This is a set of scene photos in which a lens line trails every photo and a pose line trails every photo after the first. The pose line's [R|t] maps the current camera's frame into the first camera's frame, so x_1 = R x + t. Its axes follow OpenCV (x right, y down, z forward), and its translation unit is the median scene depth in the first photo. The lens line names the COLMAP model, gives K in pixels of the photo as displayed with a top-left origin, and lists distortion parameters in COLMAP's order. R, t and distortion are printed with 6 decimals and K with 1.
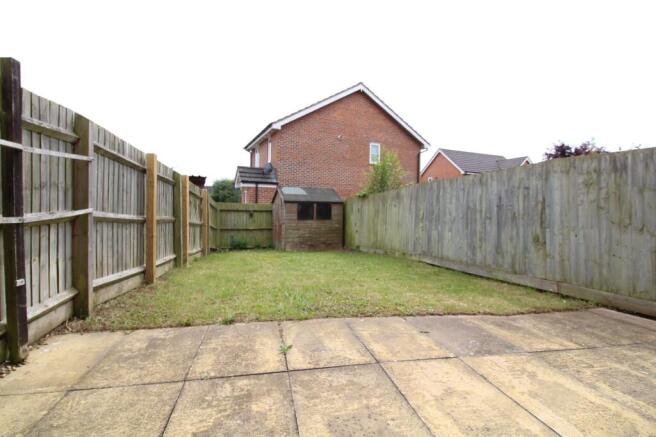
lens RADIAL K [[312.1, 0, 328.2], [0, 312.1, 227.0], [0, 0, 1]] dist [-0.030486, -0.000369]
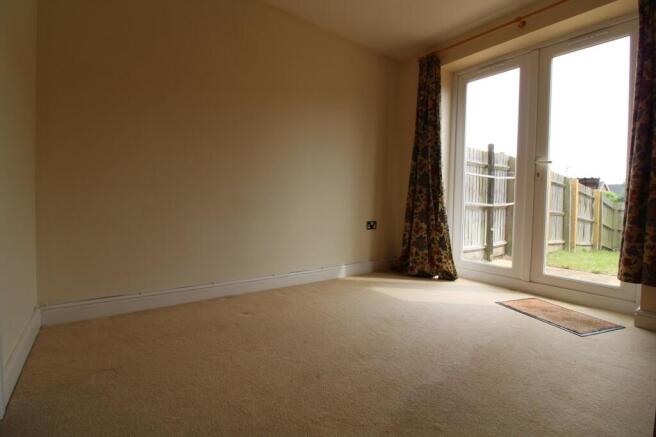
lens RADIAL K [[312.1, 0, 328.2], [0, 312.1, 227.0], [0, 0, 1]] dist [-0.030486, -0.000369]
pose [[0.426117, 0.011873, -0.904590, 0.246548], [-0.036818, 0.999313, -0.004228, 0.071991], [0.903919, 0.035107, 0.426261, -0.443890]]
